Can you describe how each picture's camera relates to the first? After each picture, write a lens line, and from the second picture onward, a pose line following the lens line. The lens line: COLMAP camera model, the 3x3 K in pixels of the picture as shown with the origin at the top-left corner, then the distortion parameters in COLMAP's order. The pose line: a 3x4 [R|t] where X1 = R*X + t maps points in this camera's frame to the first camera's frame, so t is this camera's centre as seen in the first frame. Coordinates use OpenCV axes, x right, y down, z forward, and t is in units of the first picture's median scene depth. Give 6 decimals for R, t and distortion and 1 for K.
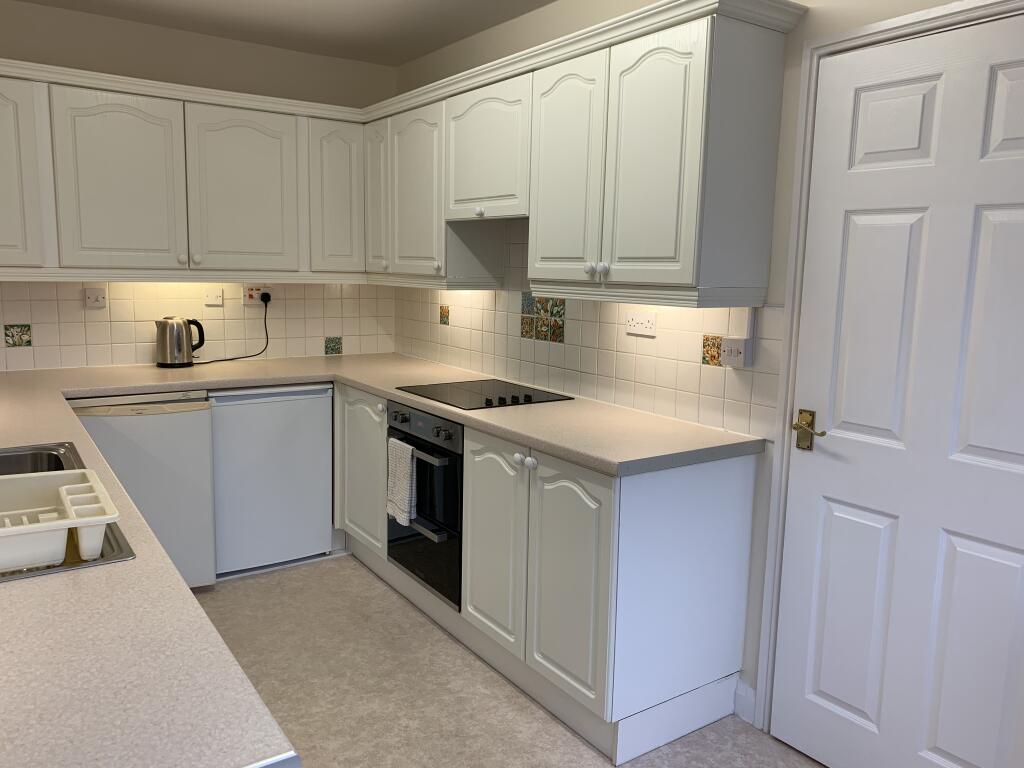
lens RADIAL K [[760.8, 0, 512.0], [0, 760.8, 384.0], [0, 0, 1]] dist [-0.001028, 0.002435]
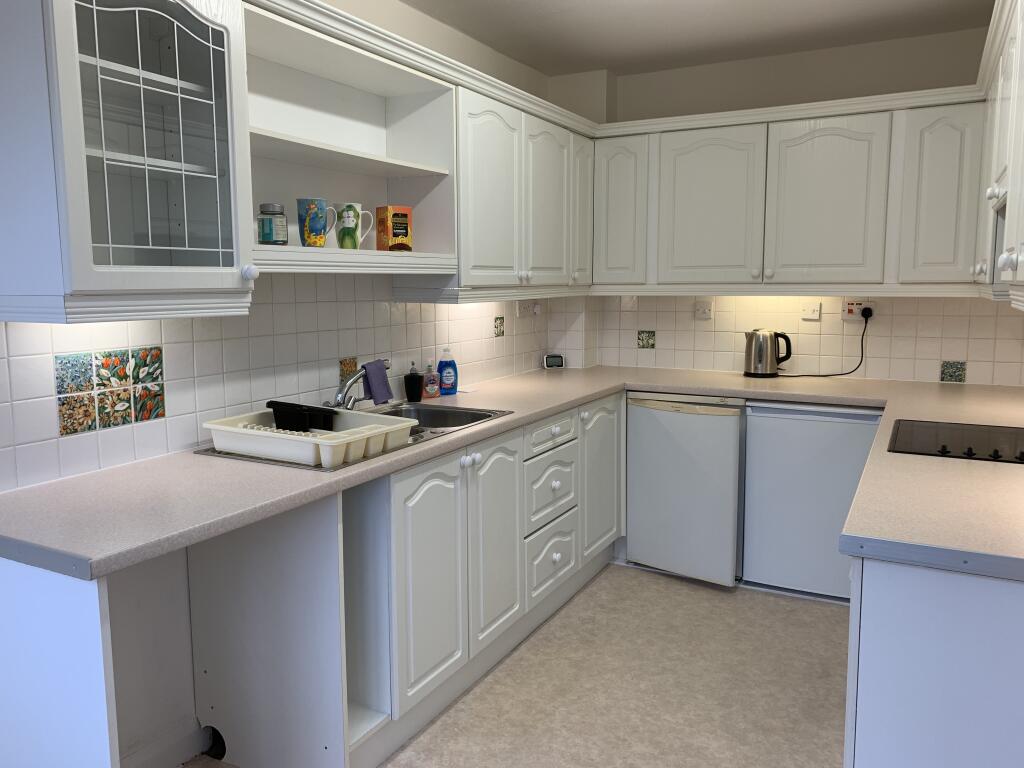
lens RADIAL K [[777.5, 0, 513.1], [0, 777.5, 379.7], [0, 0, 1]] dist [0.013012, 0.000884]
pose [[0.478544, 0.090720, -0.873365, 0.337189], [-0.117140, 0.992353, 0.038895, -0.020940], [0.870215, 0.083693, 0.485511, 0.188768]]
